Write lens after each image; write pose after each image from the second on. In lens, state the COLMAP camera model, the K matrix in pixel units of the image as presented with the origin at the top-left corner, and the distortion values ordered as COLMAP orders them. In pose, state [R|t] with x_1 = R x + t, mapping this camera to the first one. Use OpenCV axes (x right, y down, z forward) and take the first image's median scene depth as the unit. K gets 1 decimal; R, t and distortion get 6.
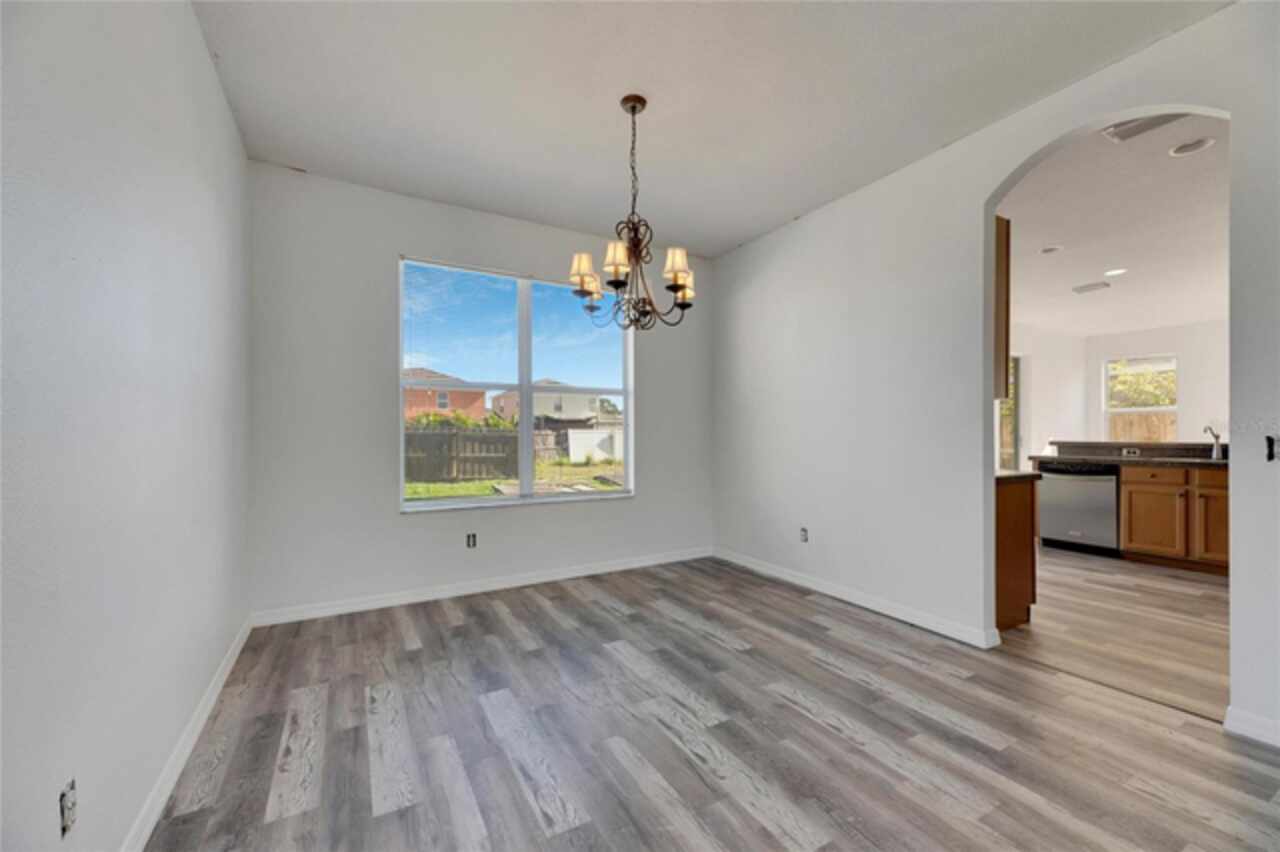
lens RADIAL K [[515.8, 0, 641.4], [0, 515.8, 429.6], [0, 0, 1]] dist [0.001774, -0.000129]
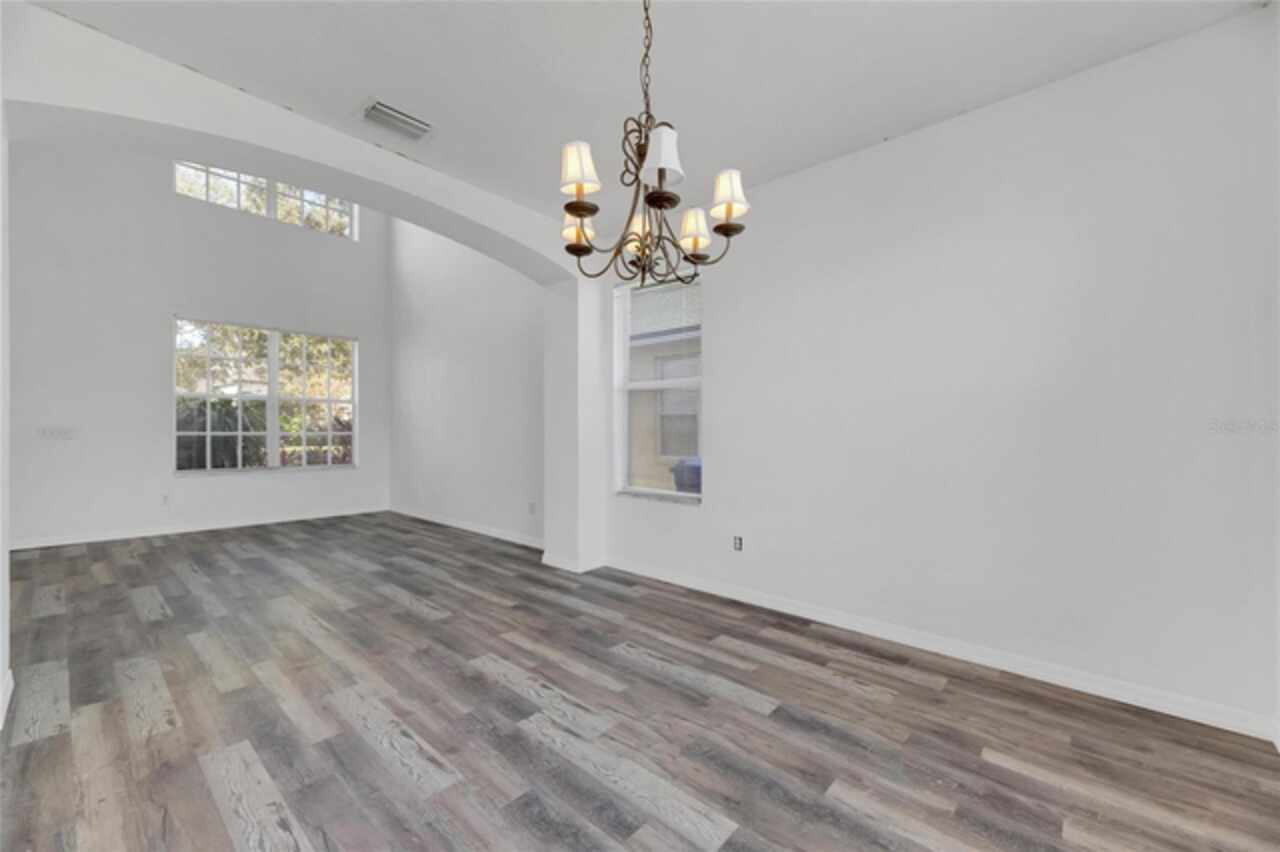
lens RADIAL K [[515.8, 0, 641.4], [0, 515.8, 429.6], [0, 0, 1]] dist [0.001774, -0.000129]
pose [[-0.949766, -0.004125, -0.312935, 0.253644], [-0.003853, 0.999991, -0.001489, 0.011653], [0.312939, -0.000208, -0.949773, 1.986148]]
